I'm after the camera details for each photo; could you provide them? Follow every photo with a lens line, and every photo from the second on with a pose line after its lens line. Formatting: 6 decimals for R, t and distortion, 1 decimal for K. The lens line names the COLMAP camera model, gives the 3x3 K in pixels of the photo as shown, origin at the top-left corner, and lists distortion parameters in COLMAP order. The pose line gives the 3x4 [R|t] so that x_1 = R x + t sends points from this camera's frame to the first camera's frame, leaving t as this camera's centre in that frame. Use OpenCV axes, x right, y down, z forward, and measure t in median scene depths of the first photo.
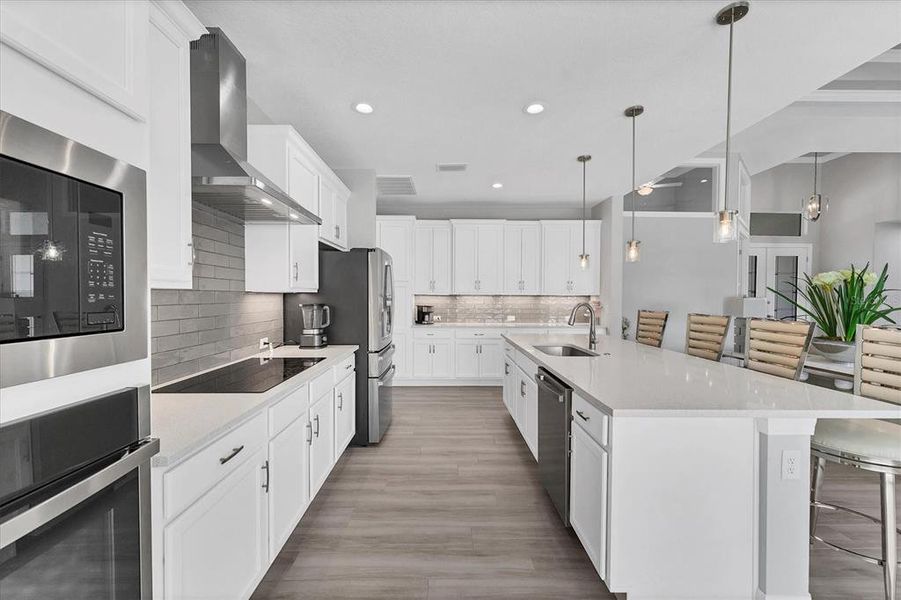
lens RADIAL K [[366.3, 0, 447.9], [0, 366.3, 301.6], [0, 0, 1]] dist [-0.001456, 0.000935]
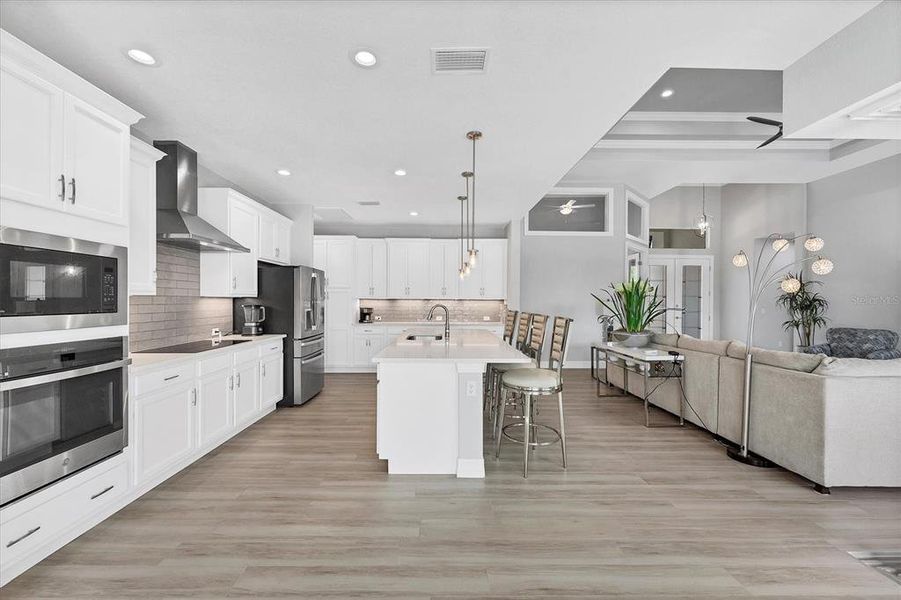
lens RADIAL K [[366.3, 0, 446.9], [0, 366.3, 301.9], [0, 0, 1]] dist [-0.001456, 0.000935]
pose [[0.999999, 0.001149, -0.000265, 0.365125], [-0.001151, 0.999936, -0.011225, 0.008315], [0.000252, 0.011225, 0.999937, -0.400782]]
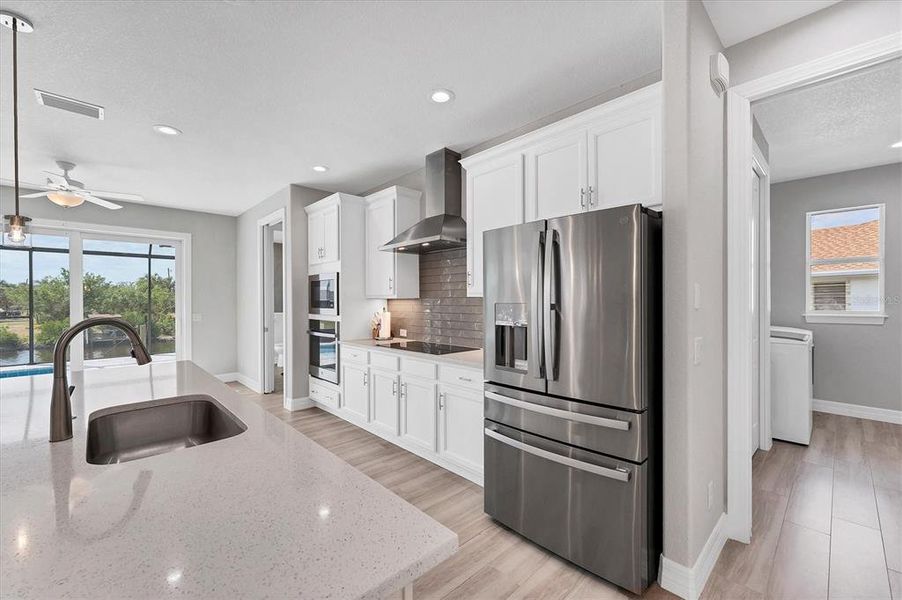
lens RADIAL K [[366.7, 0, 454.0], [0, 366.7, 301.1], [0, 0, 1]] dist [-0.001456, 0.000935]
pose [[-0.733280, 0.003271, -0.679919, 0.315542], [-0.006751, 0.999904, 0.012092, -0.021562], [0.679893, 0.013457, -0.733188, 1.446268]]
